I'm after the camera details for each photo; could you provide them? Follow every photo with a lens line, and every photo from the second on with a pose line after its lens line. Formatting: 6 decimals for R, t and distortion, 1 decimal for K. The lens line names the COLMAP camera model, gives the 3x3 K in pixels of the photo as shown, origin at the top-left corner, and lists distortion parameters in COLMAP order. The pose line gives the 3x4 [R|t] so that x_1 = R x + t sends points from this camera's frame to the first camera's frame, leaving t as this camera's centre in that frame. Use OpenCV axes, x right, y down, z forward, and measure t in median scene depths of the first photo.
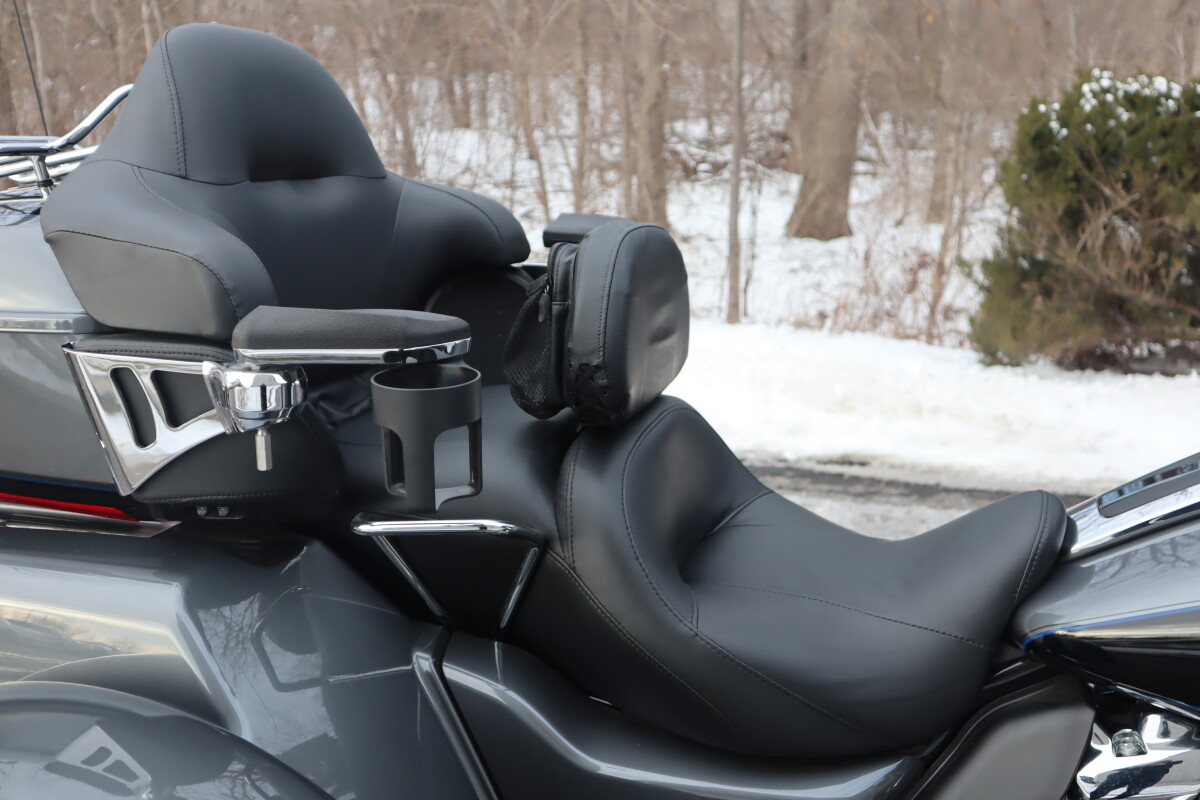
lens RADIAL K [[1237.9, 0, 594.3], [0, 1237.9, 396.1], [0, 0, 1]] dist [0.014438, 0.000000]
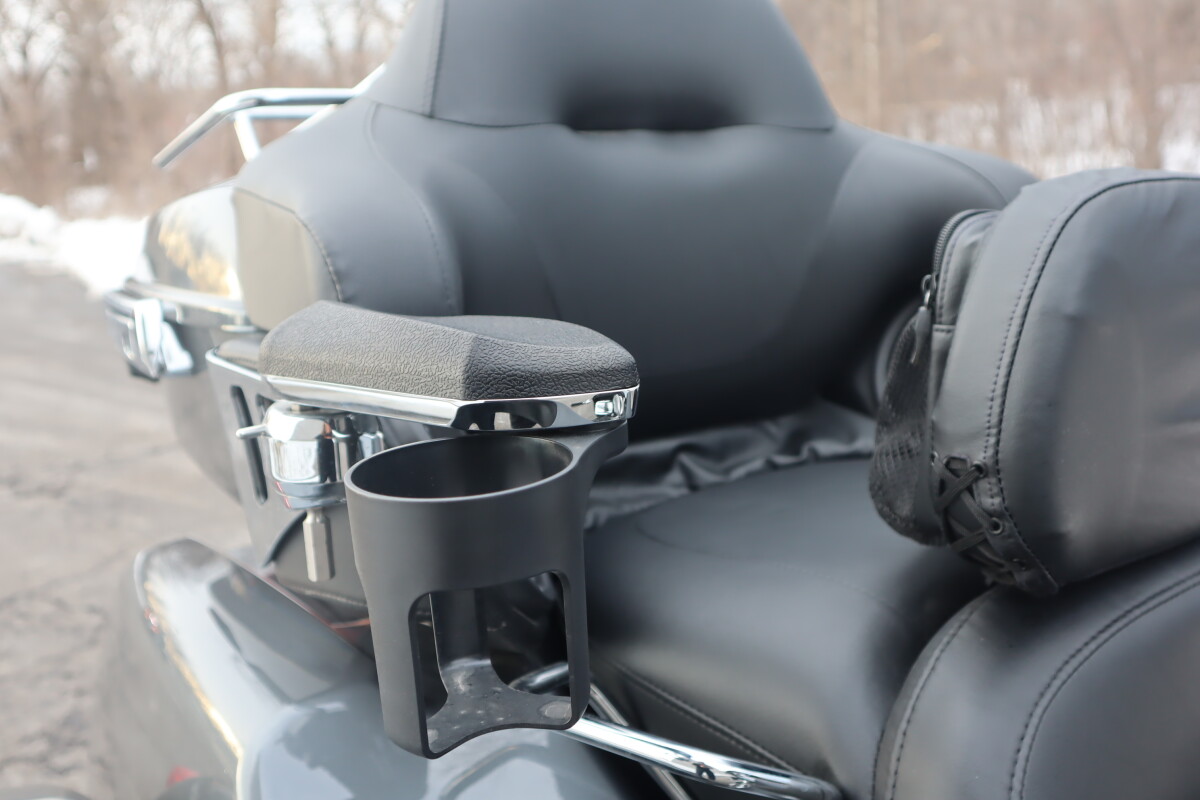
lens RADIAL K [[1197.5, 0, 601.2], [0, 1197.5, 403.5], [0, 0, 1]] dist [-0.027215, 0.000000]
pose [[0.844425, 0.087984, -0.528399, 0.115579], [-0.091274, 0.995627, 0.019920, -0.043489], [0.527840, 0.031408, 0.848763, 0.543388]]
